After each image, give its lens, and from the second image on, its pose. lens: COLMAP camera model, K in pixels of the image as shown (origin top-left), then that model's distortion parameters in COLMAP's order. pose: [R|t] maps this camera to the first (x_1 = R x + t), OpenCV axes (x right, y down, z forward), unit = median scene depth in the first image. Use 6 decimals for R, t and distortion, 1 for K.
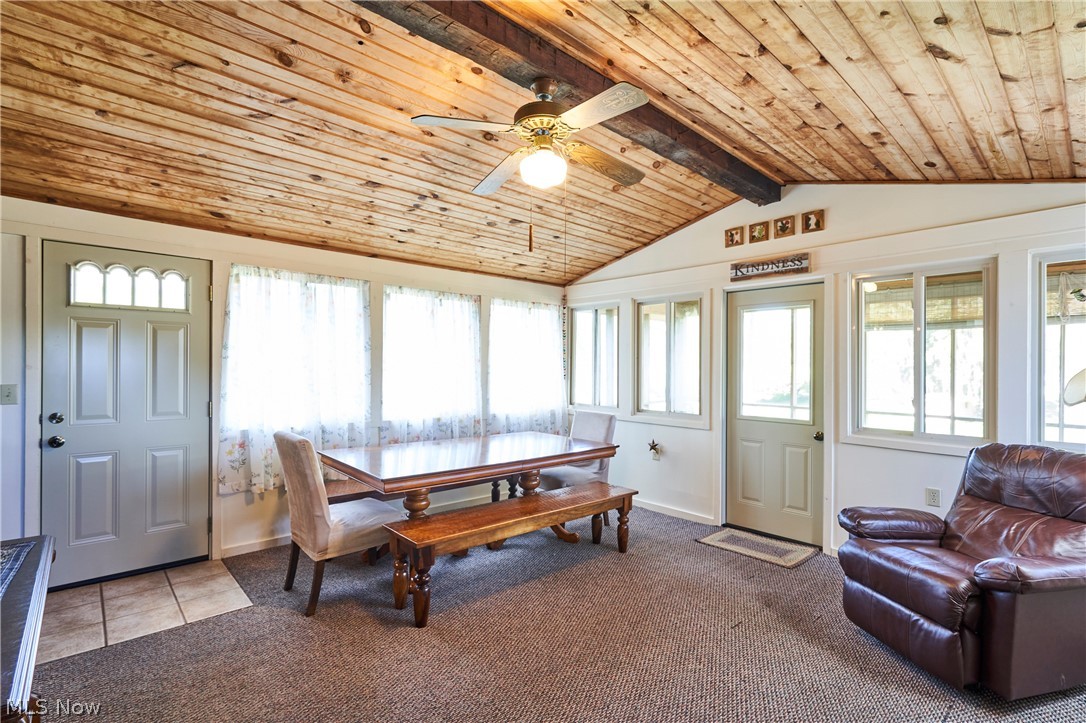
lens RADIAL K [[503.6, 0, 541.2], [0, 503.6, 364.5], [0, 0, 1]] dist [-0.000689, 0.000443]
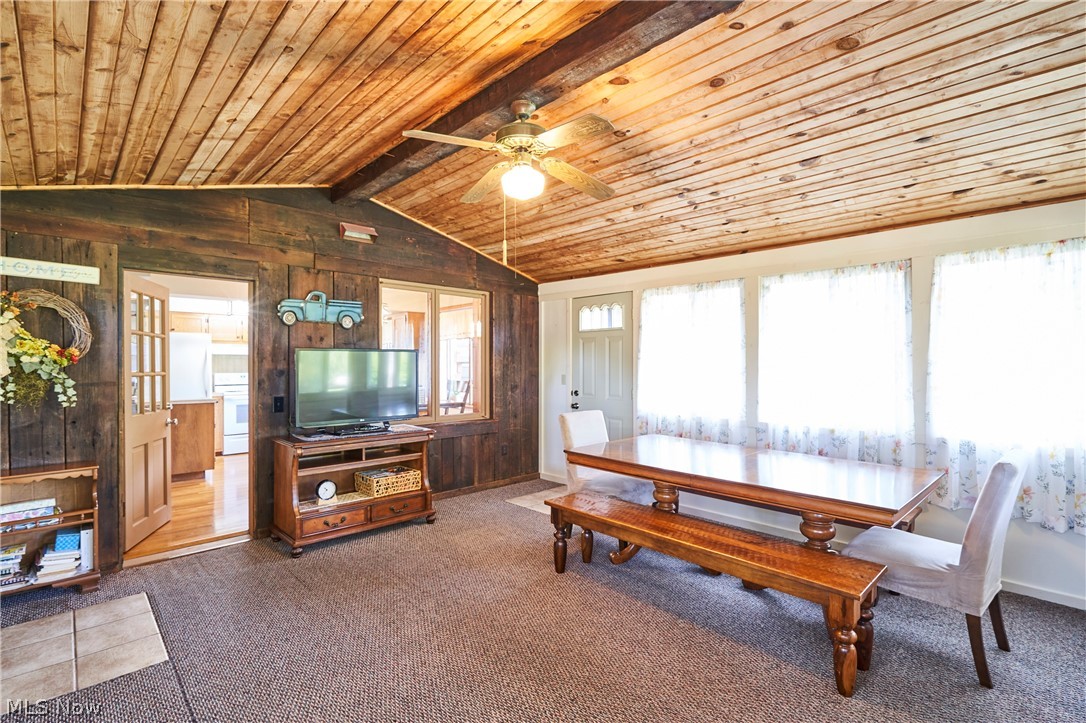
lens RADIAL K [[503.6, 0, 543.5], [0, 503.6, 363.8], [0, 0, 1]] dist [-0.000689, 0.000443]
pose [[0.034870, -0.009565, -0.999346, 0.710288], [0.002866, 0.999951, -0.009471, 0.012092], [0.999388, -0.002534, 0.034896, 0.648234]]
